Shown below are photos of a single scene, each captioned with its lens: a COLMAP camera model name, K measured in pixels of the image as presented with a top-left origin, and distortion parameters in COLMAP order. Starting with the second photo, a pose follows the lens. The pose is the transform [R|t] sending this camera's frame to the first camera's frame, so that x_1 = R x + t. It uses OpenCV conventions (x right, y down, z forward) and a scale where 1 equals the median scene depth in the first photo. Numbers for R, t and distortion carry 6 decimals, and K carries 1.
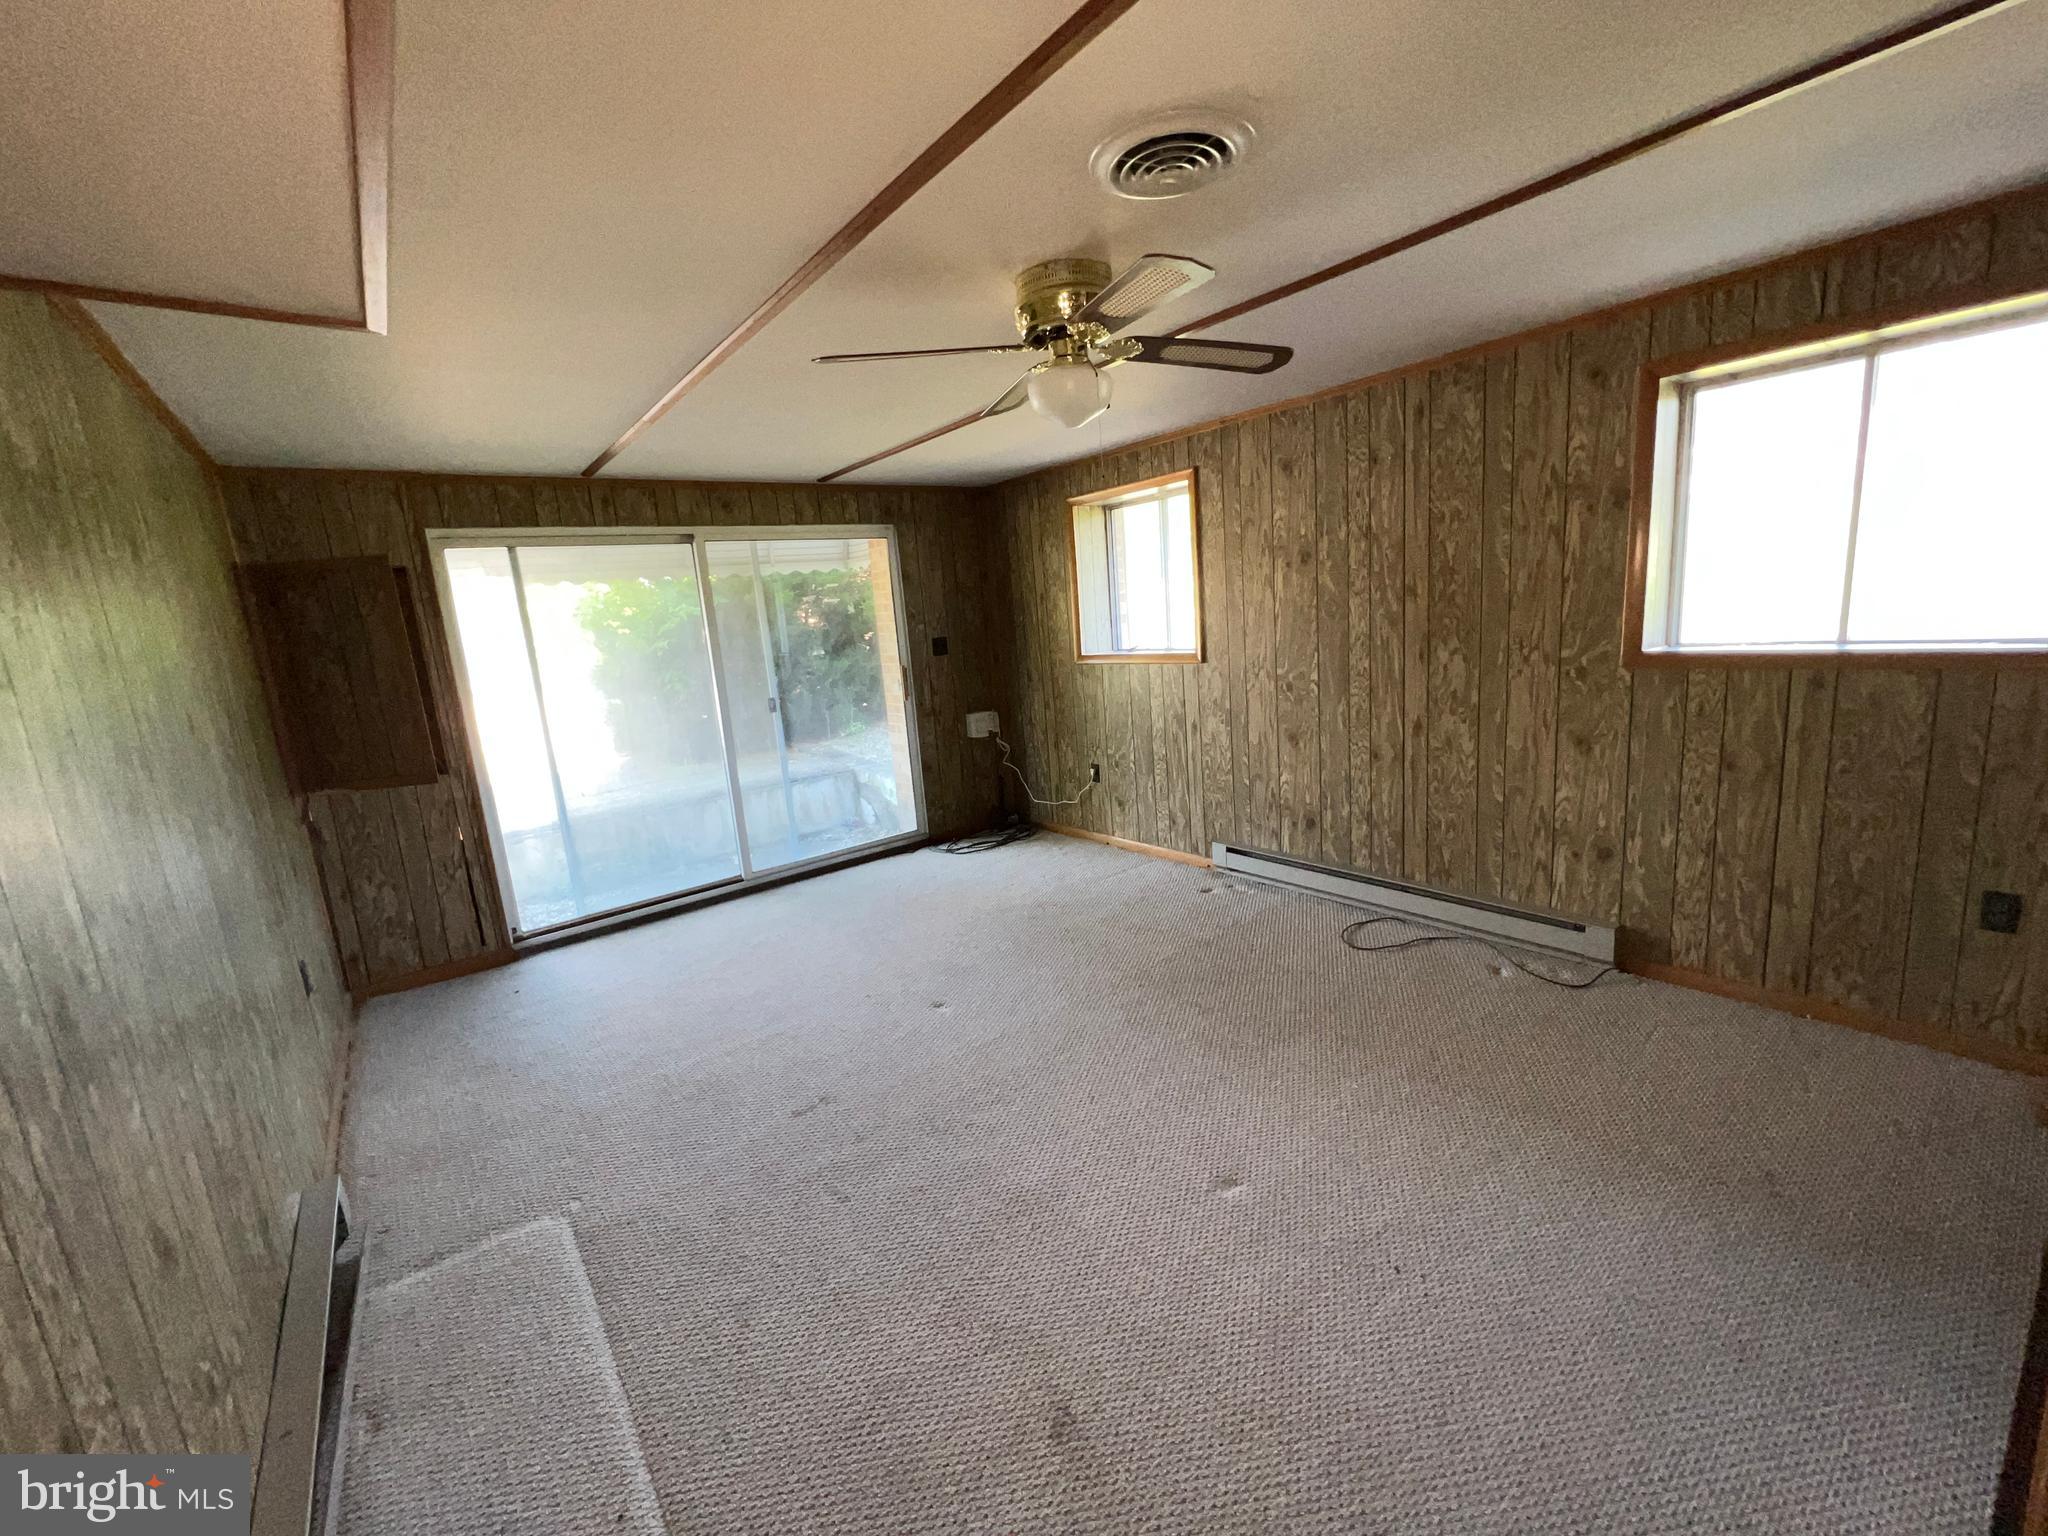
lens RADIAL K [[817.7, 0, 1027.9], [0, 817.7, 770.3], [0, 0, 1]] dist [-0.004829, 0.000116]
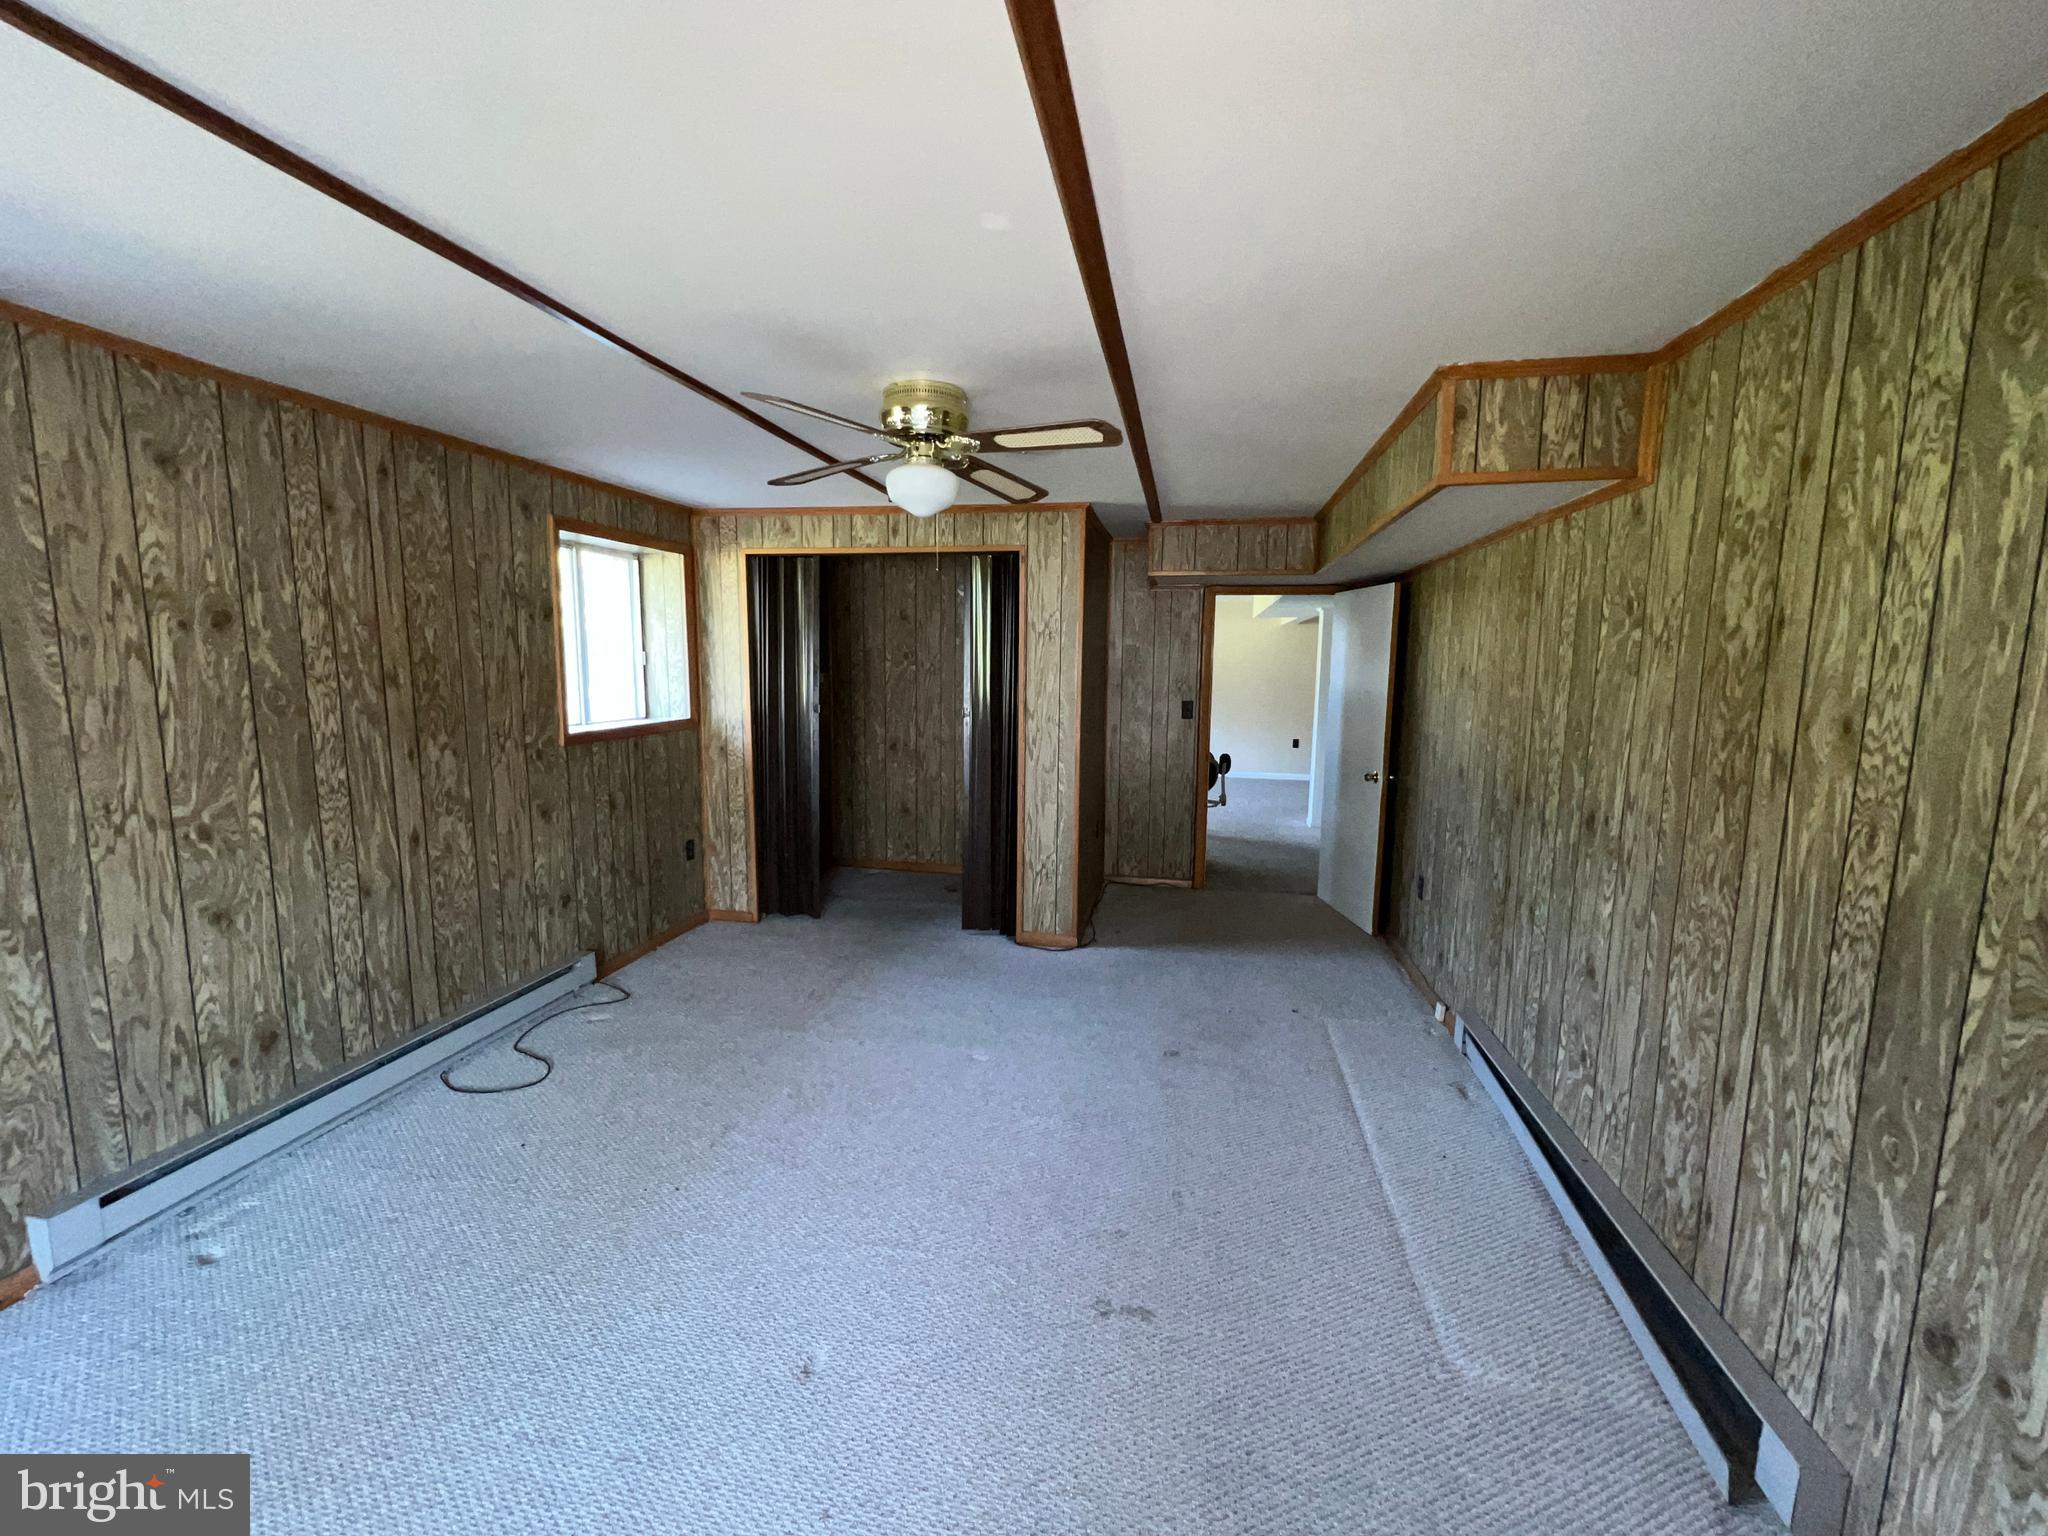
lens RADIAL K [[817.7, 0, 1024.8], [0, 817.7, 758.8], [0, 0, 1]] dist [-0.004829, 0.000116]
pose [[-0.650516, -0.023451, 0.759130, -0.556071], [0.184123, 0.964837, 0.187585, -0.172503], [-0.736836, 0.261800, -0.623325, 1.023818]]
